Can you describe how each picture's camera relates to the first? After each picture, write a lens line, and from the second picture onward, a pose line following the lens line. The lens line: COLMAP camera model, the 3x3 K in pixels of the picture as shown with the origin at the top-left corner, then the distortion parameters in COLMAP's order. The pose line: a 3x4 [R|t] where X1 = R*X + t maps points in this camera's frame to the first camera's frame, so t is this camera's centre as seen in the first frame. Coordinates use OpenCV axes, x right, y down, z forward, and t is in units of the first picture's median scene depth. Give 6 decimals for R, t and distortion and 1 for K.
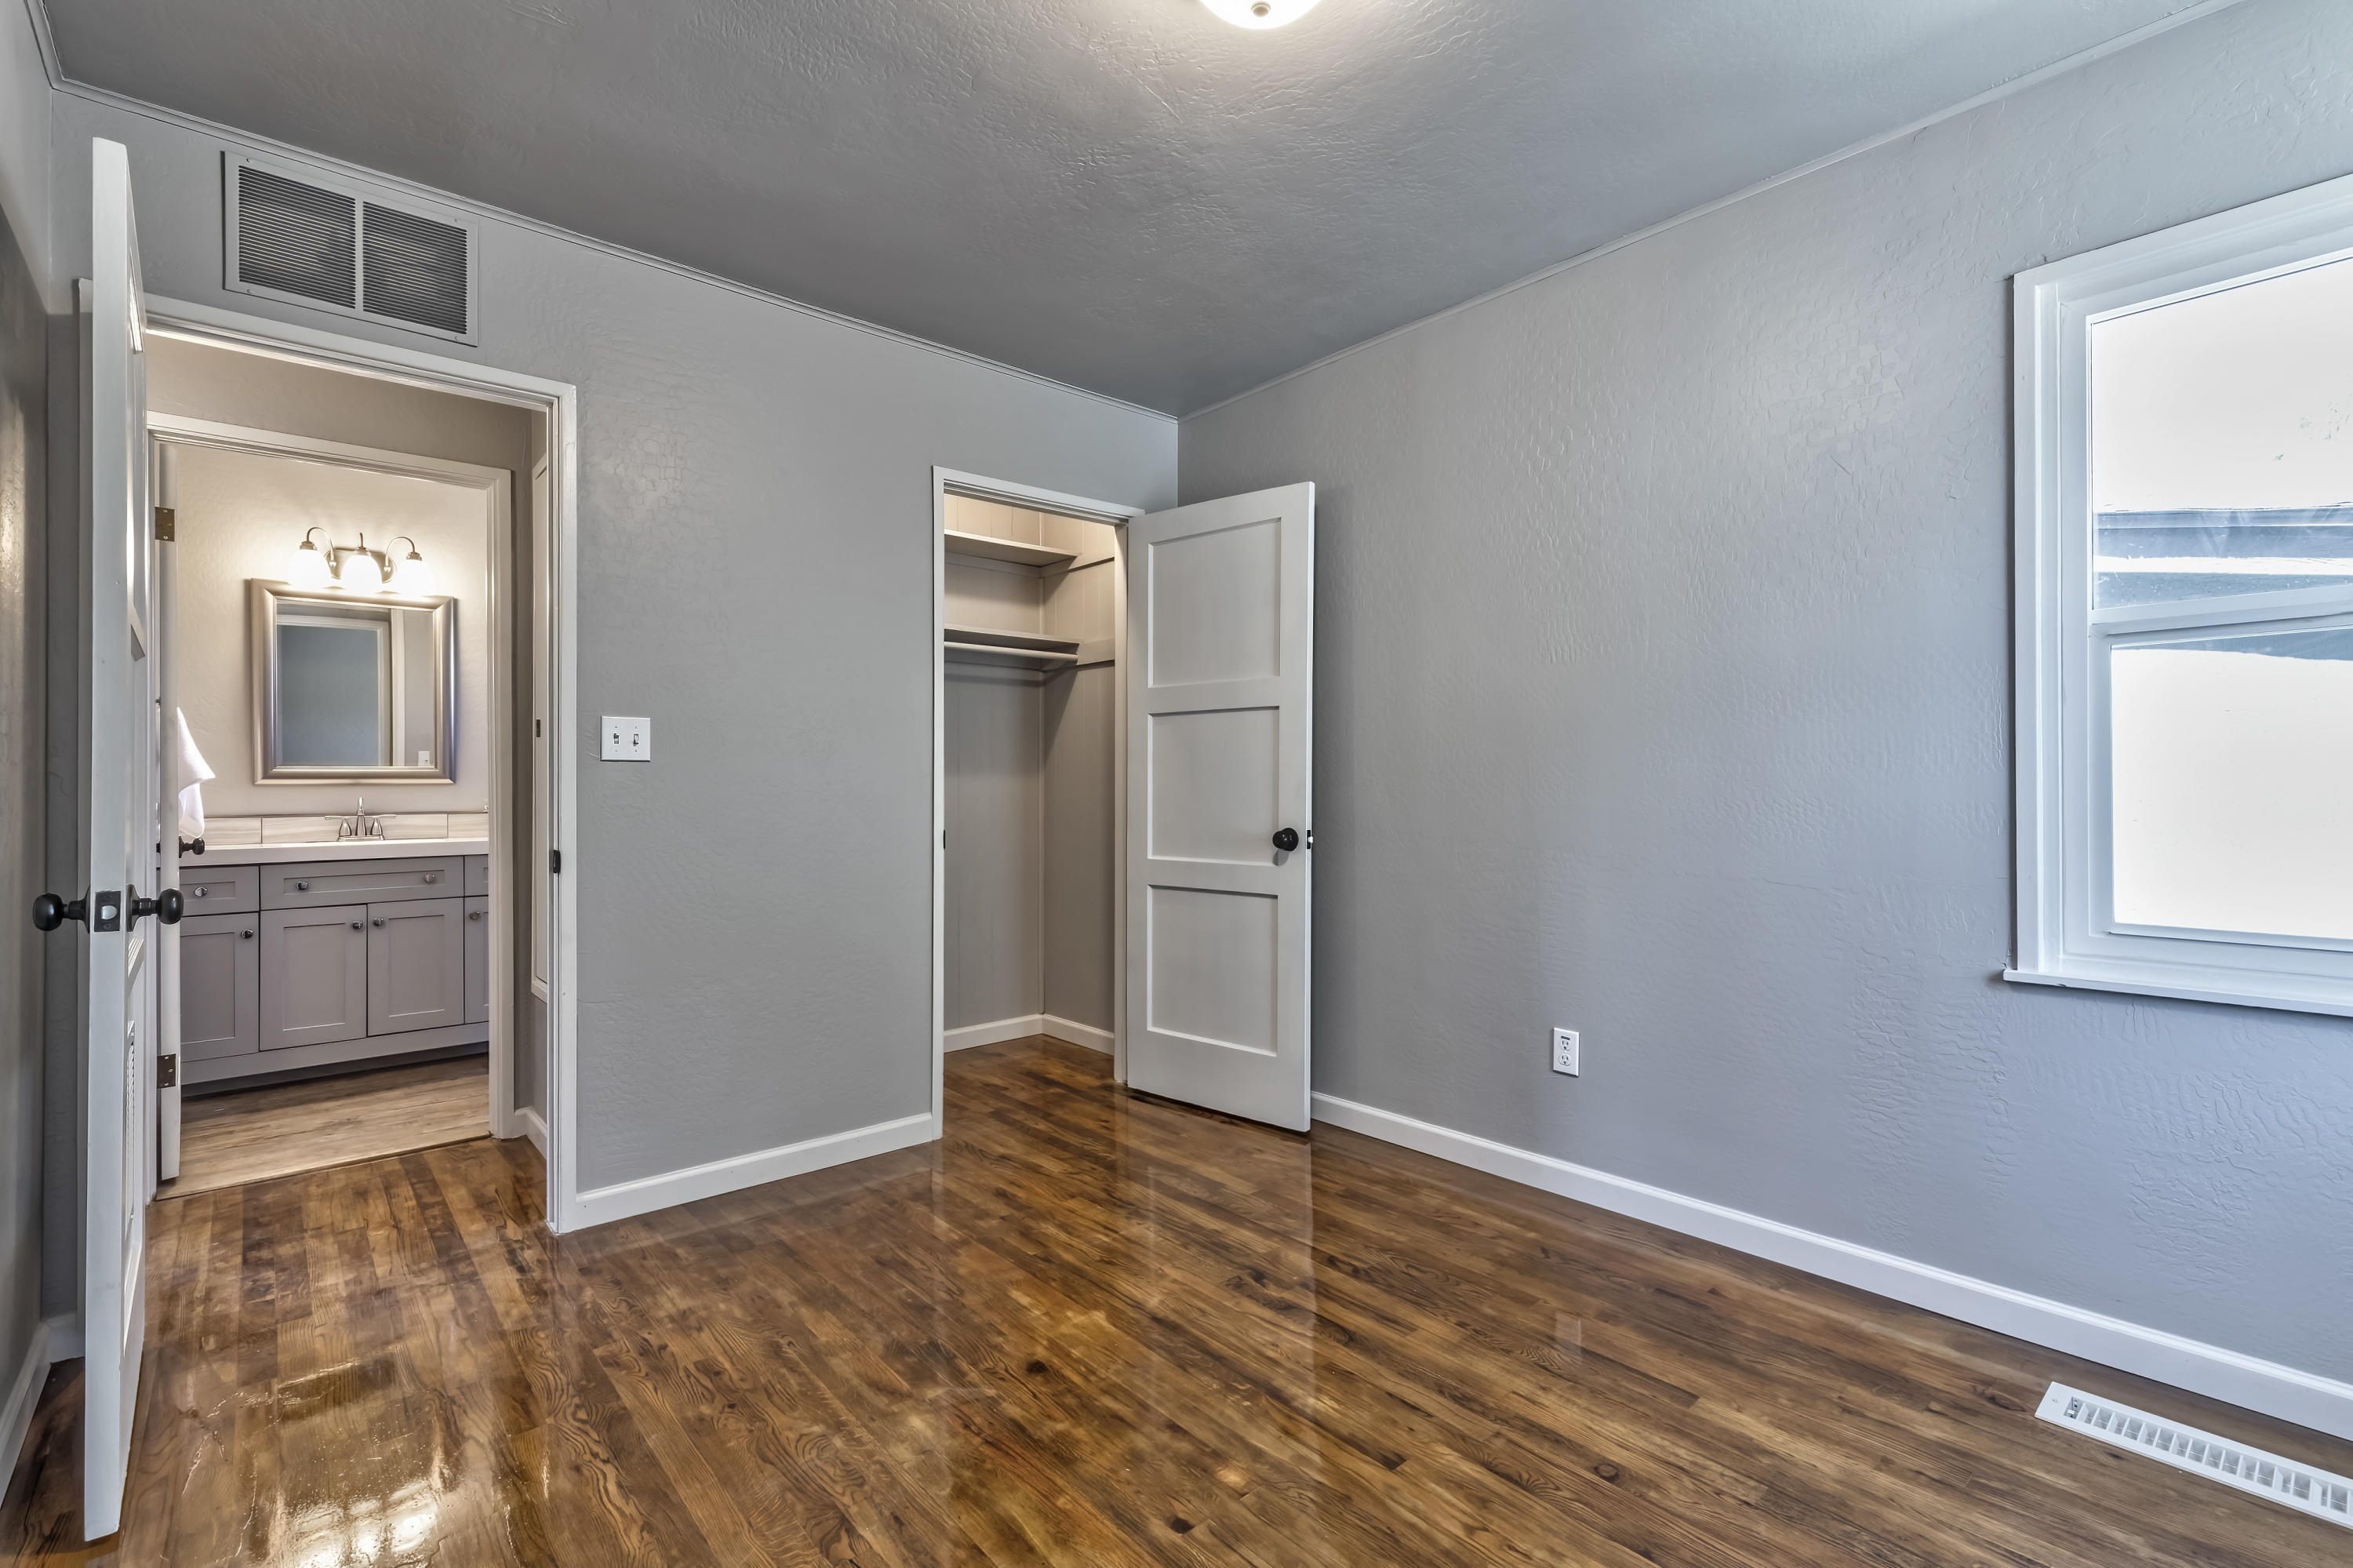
lens RADIAL K [[1059.9, 0, 1173.7], [0, 1059.9, 784.0], [0, 0, 1]] dist [0.006452, 0.000169]
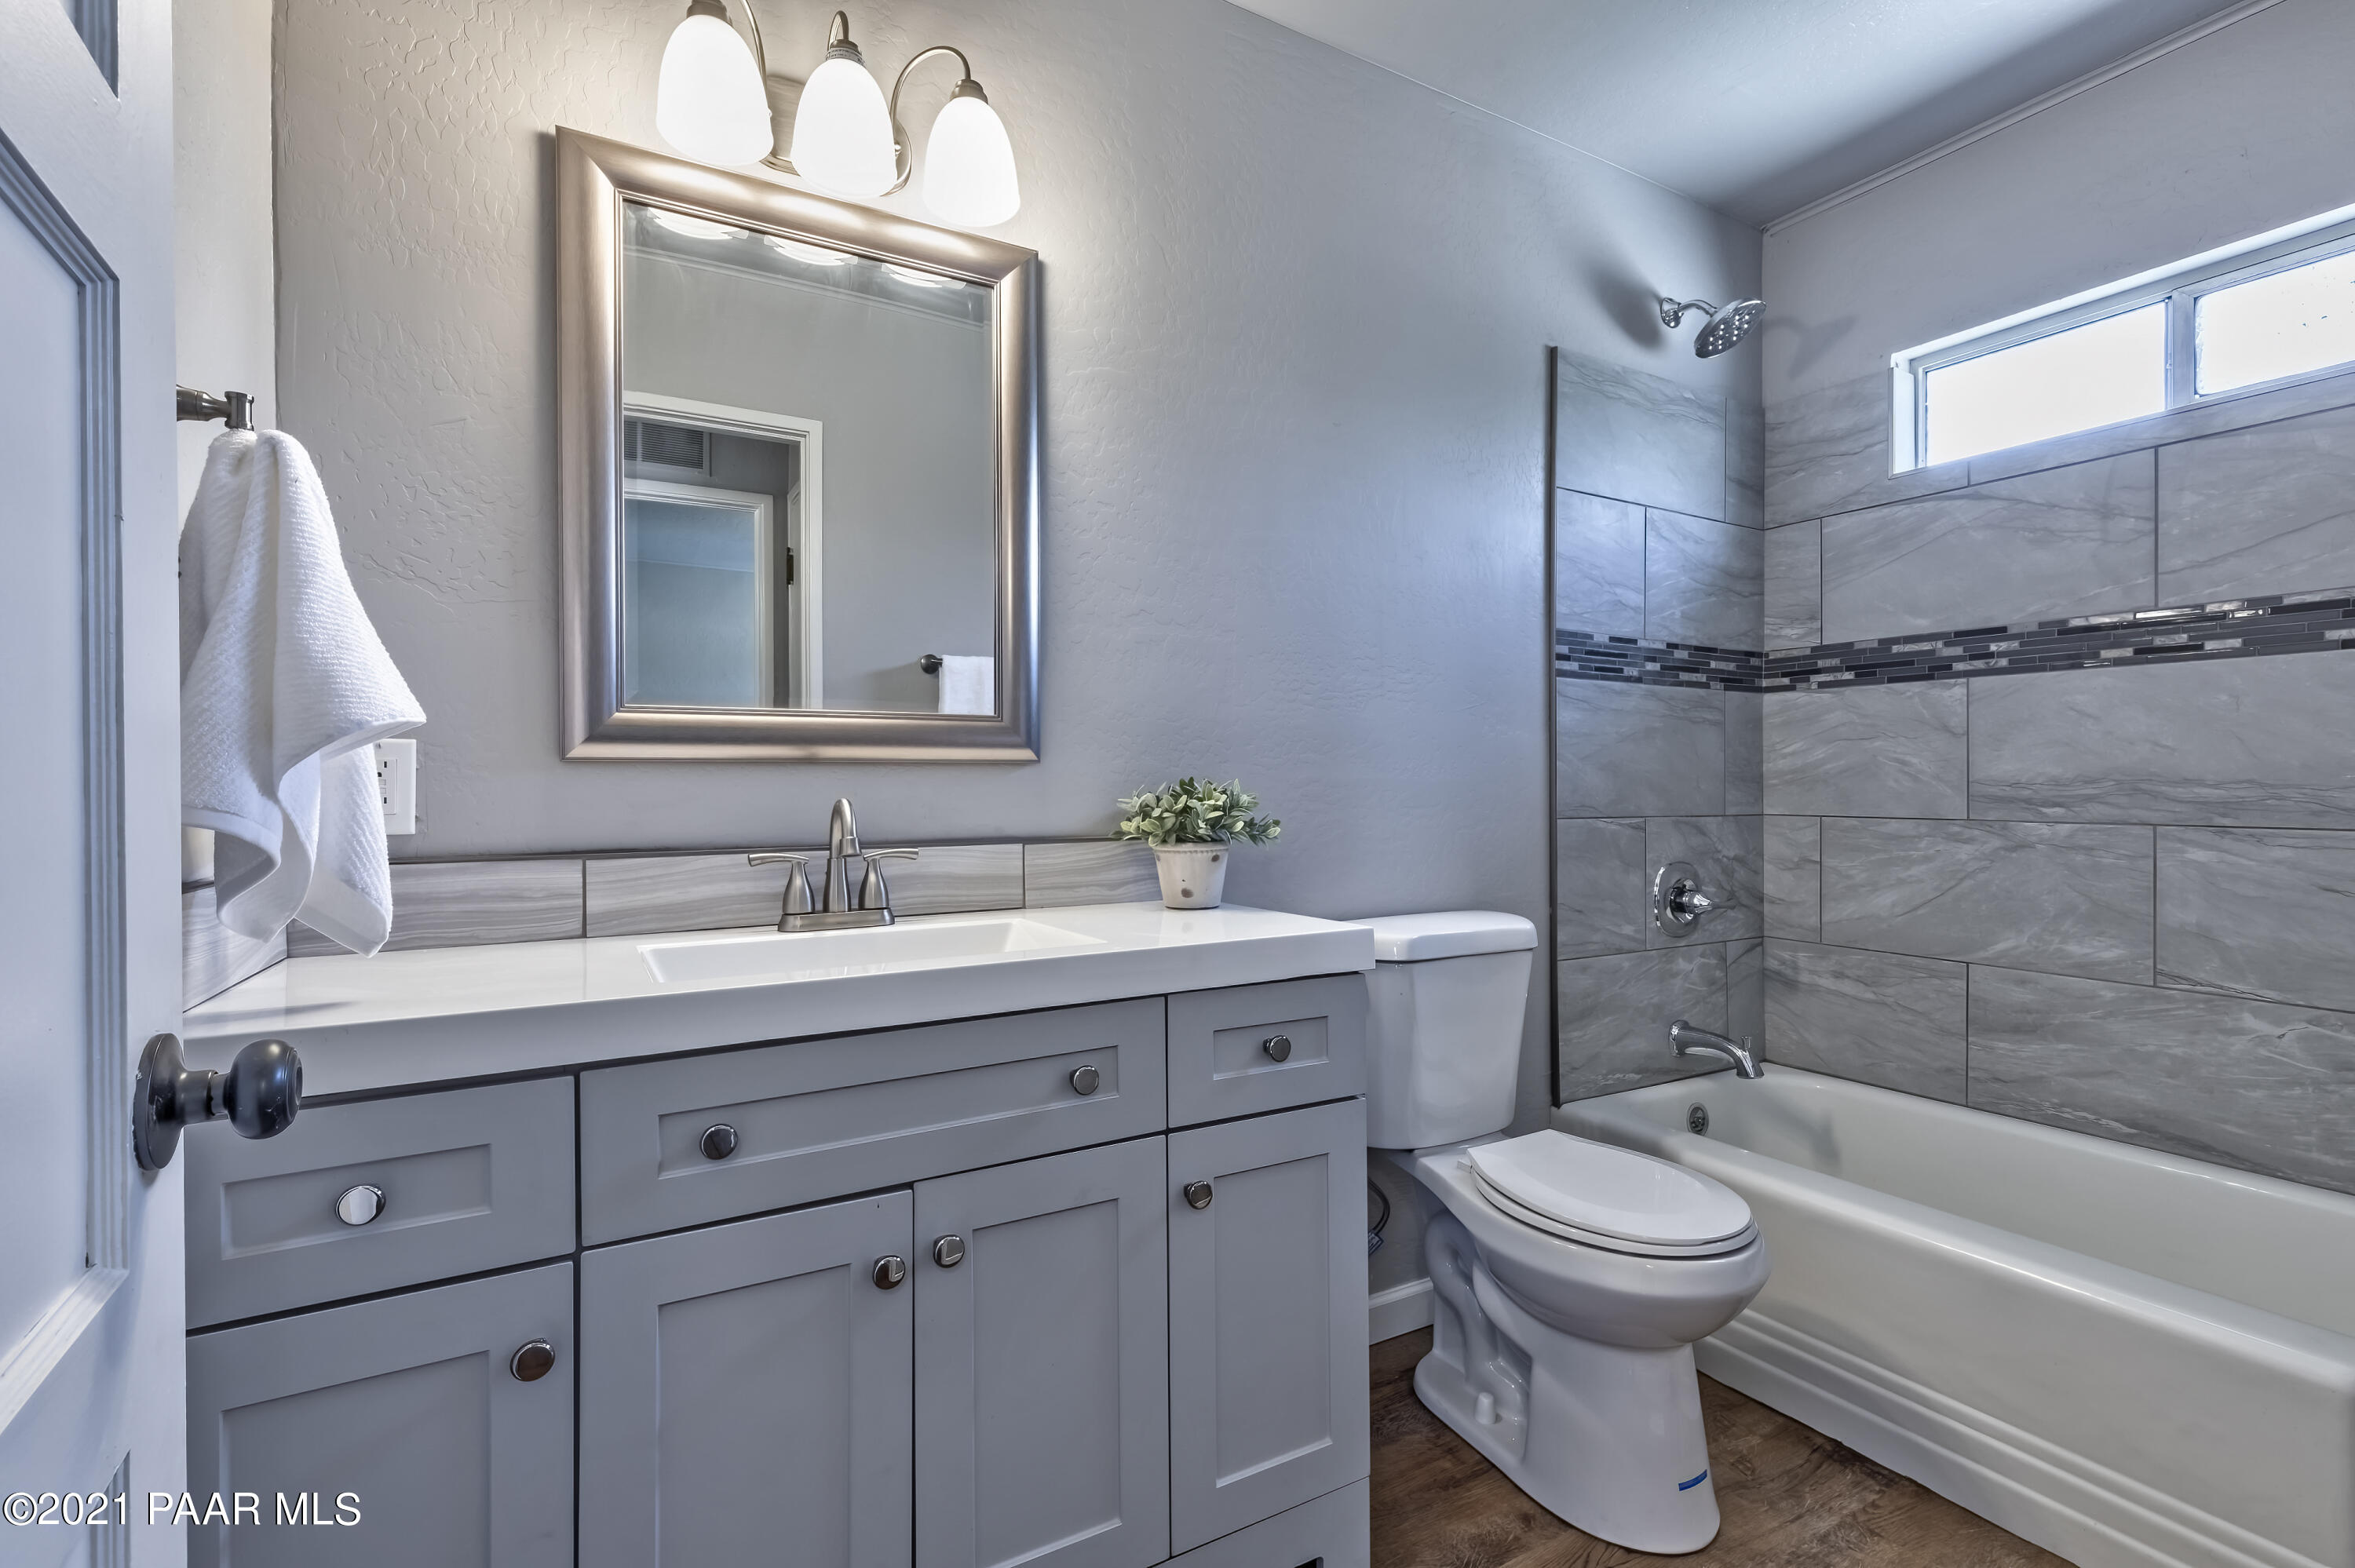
lens RADIAL K [[1060.6, 0, 1174.7], [0, 1060.6, 784.0], [0, 0, 1]] dist [0.006452, 0.000169]
pose [[0.979978, 0.004565, -0.199056, -0.613575], [-0.004034, 0.999987, 0.003071, 0.007209], [0.199067, -0.002206, 0.979983, 0.716196]]
